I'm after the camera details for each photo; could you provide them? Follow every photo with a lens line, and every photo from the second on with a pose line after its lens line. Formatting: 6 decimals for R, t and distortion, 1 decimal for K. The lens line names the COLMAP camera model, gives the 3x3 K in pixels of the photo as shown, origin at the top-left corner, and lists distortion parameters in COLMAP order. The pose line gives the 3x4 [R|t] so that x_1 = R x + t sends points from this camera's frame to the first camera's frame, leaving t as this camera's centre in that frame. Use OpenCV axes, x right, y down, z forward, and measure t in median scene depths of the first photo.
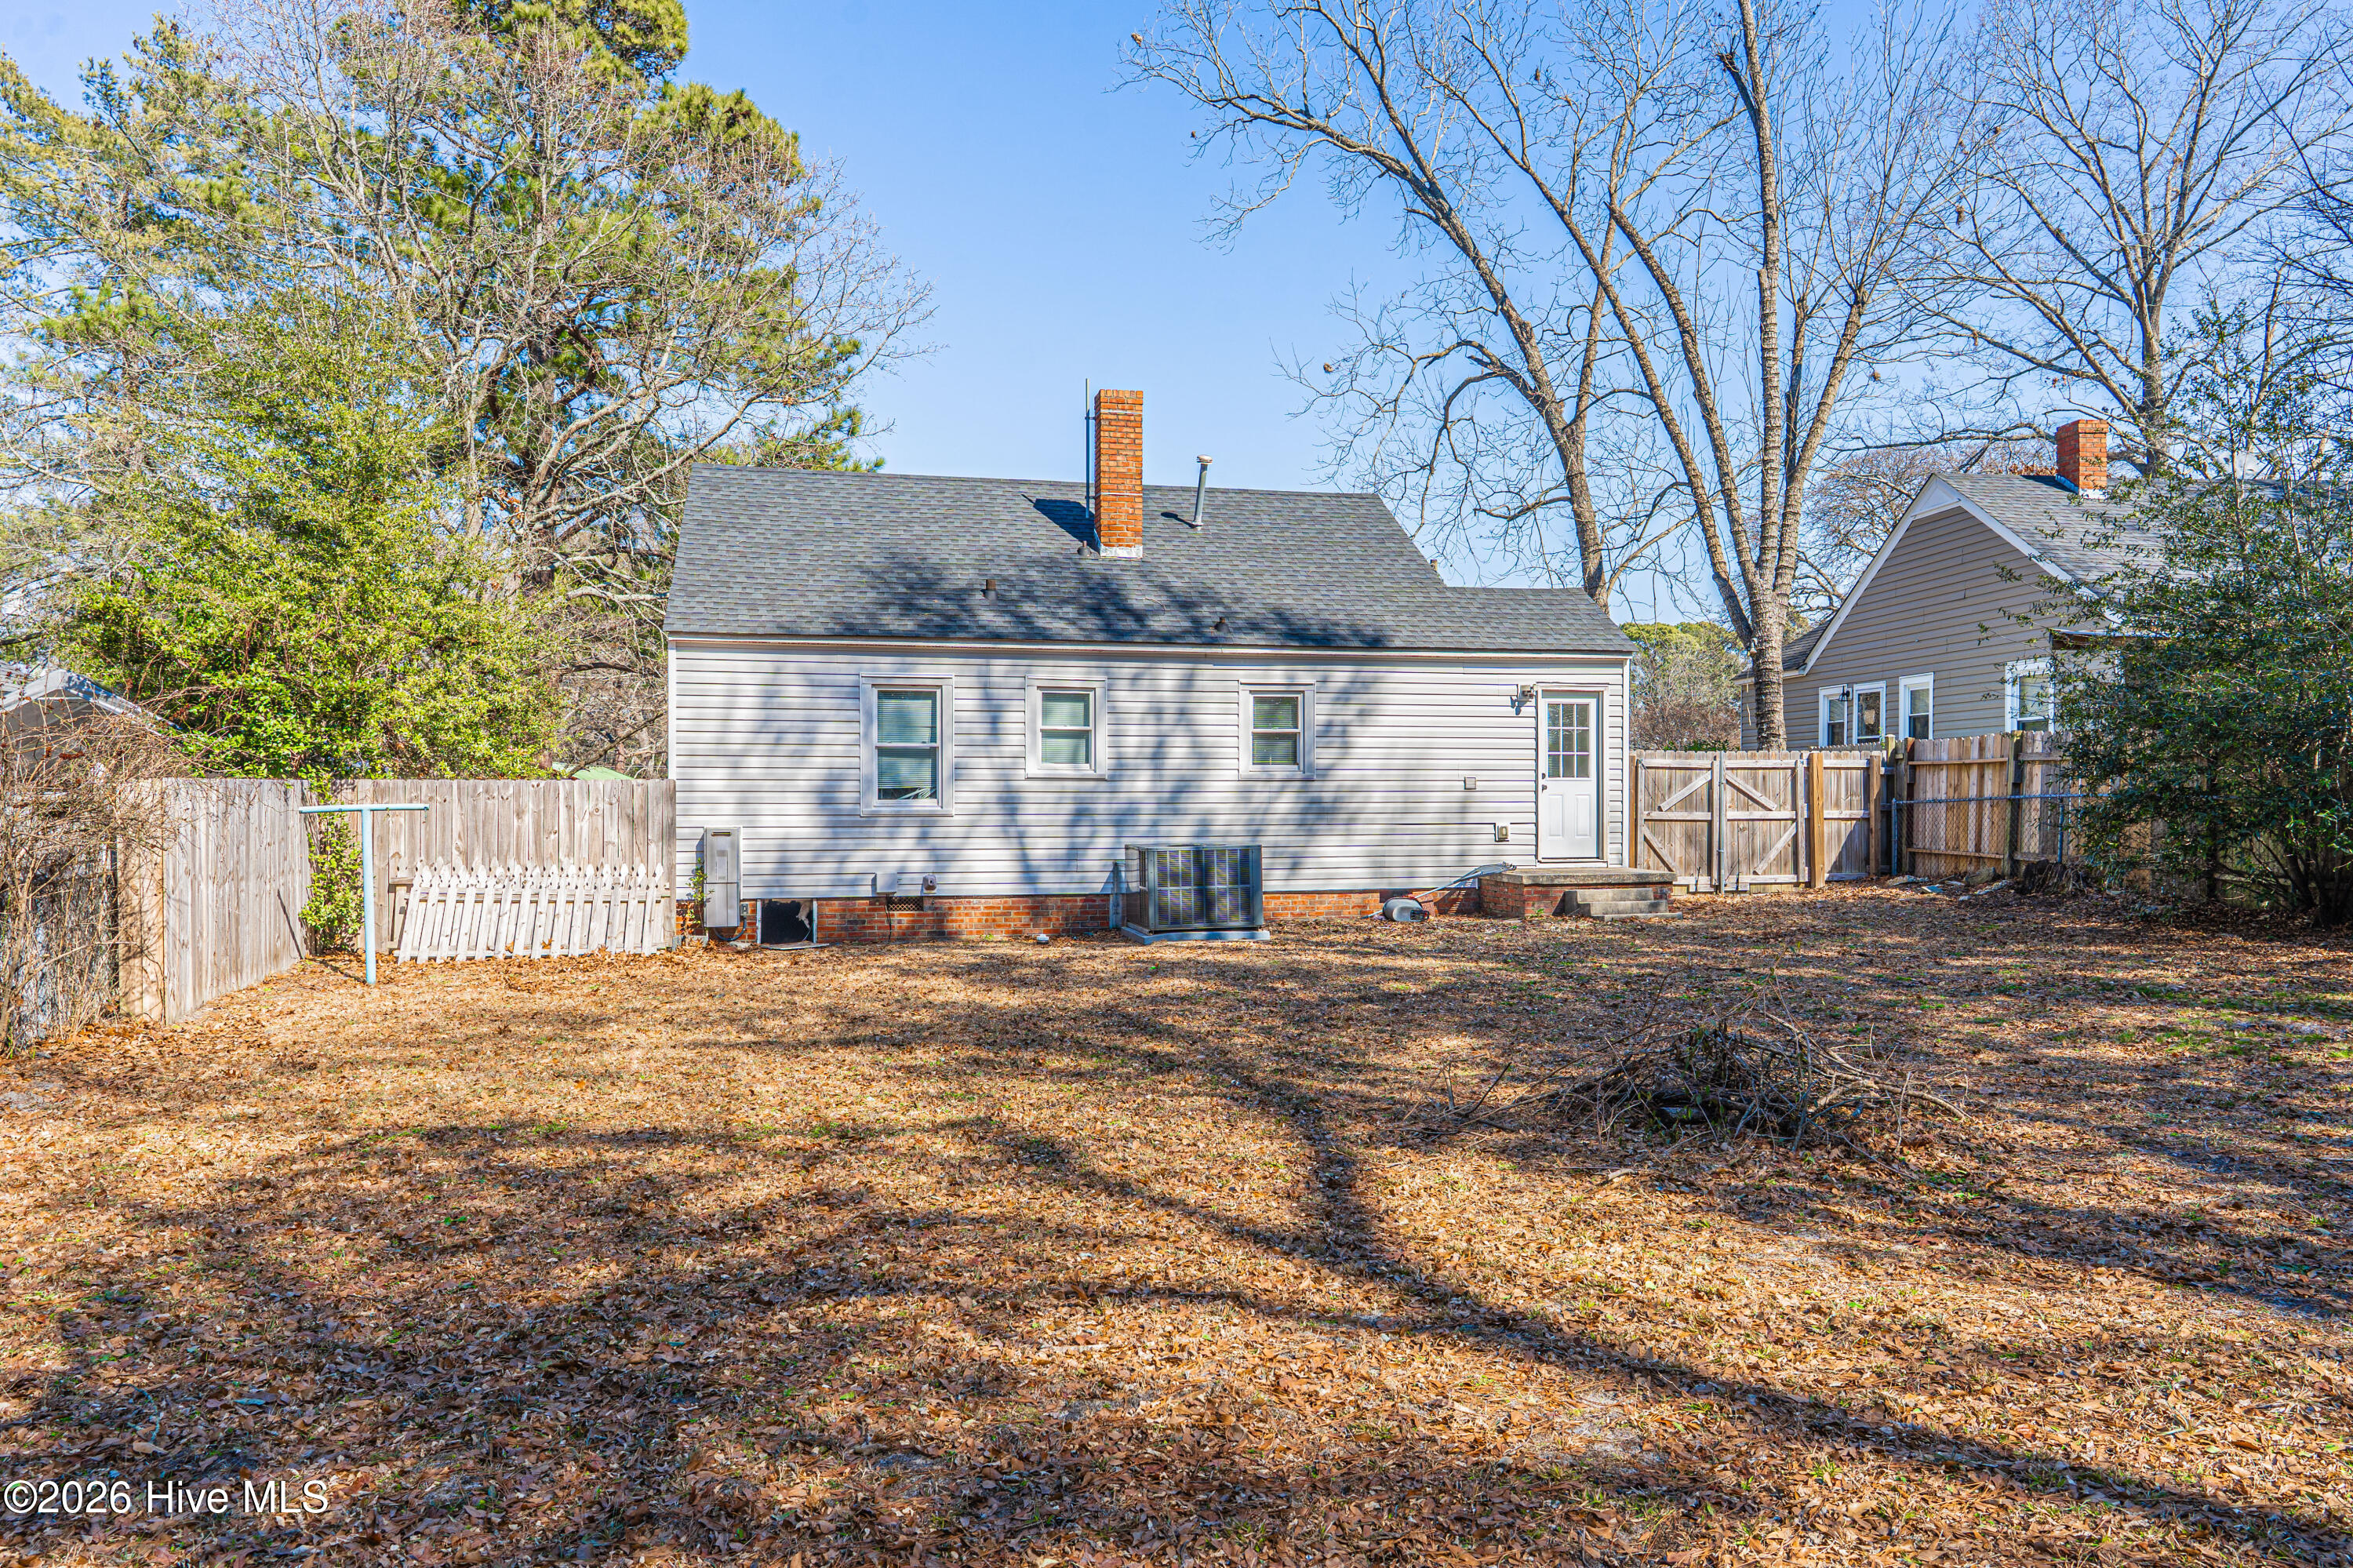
lens RADIAL K [[1598.8, 0, 1177.1], [0, 1598.8, 792.9], [0, 0, 1]] dist [0.006750, 0.005257]
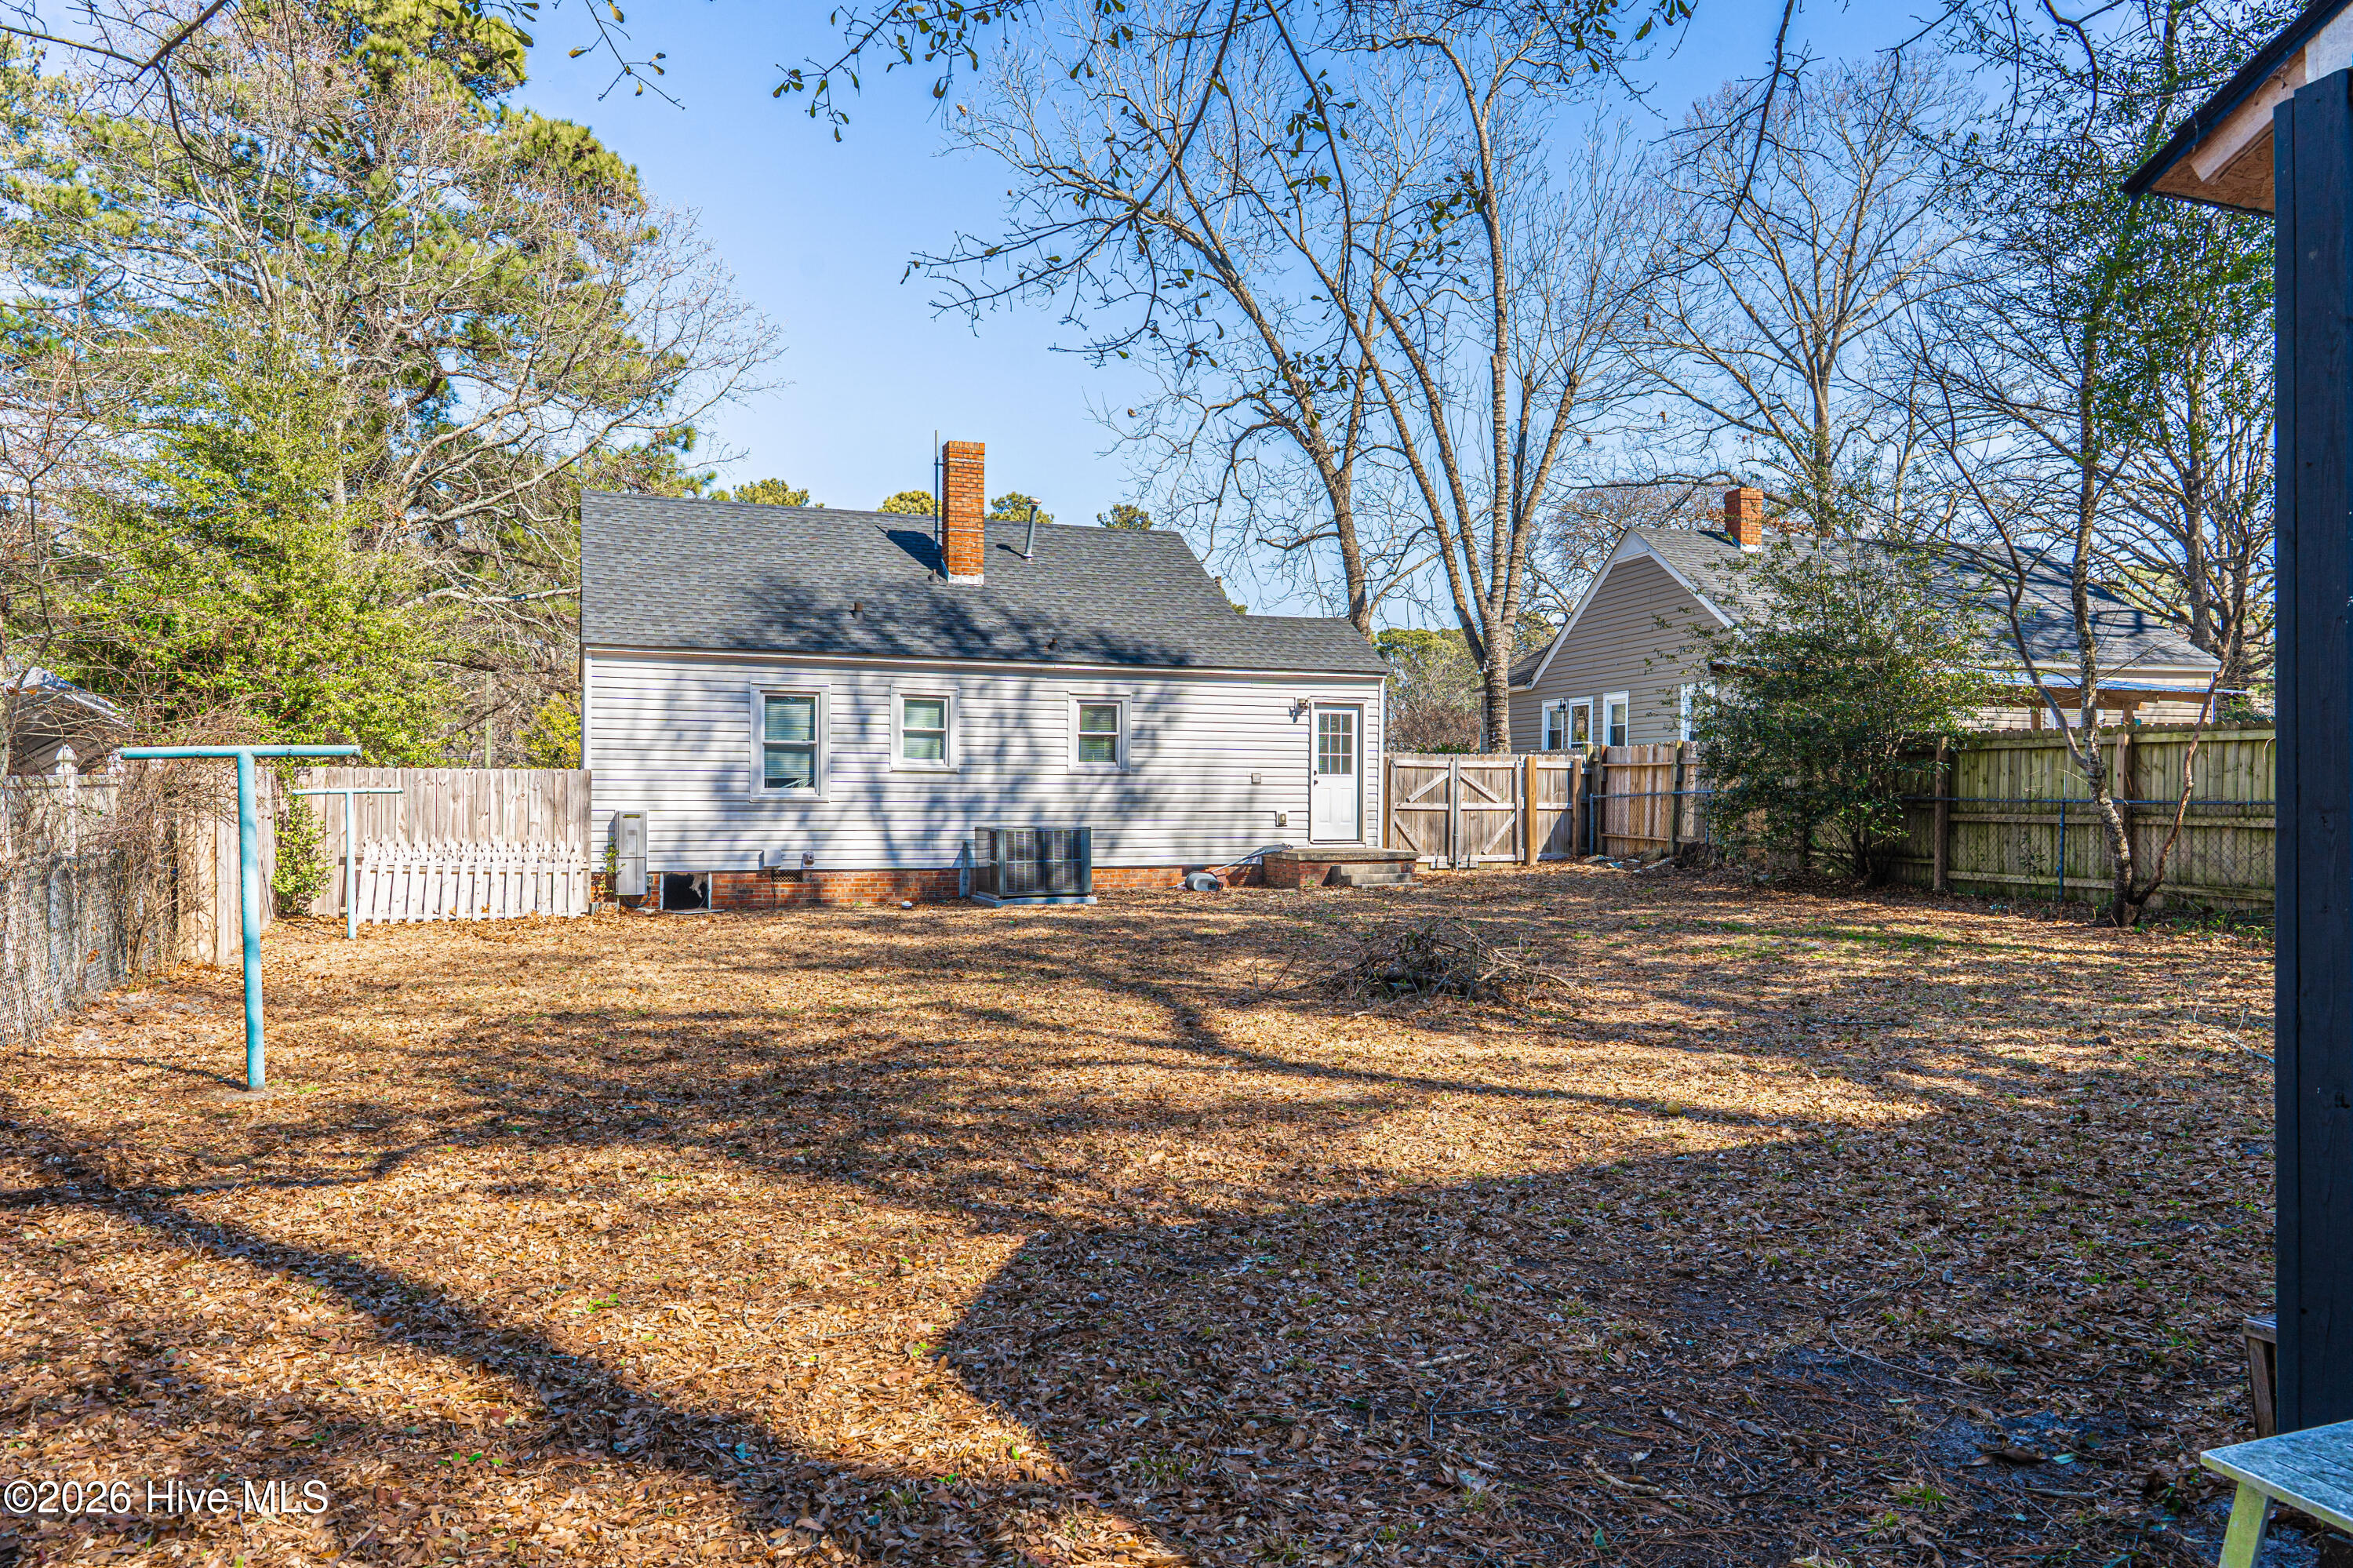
lens RADIAL K [[1598.8, 0, 1177.1], [0, 1598.8, 792.9], [0, 0, 1]] dist [0.006750, 0.005257]
pose [[0.990081, 0.006801, 0.140335, -0.047274], [-0.007243, 0.999970, 0.002638, 0.002300], [-0.140312, -0.003629, 0.990101, -0.197851]]
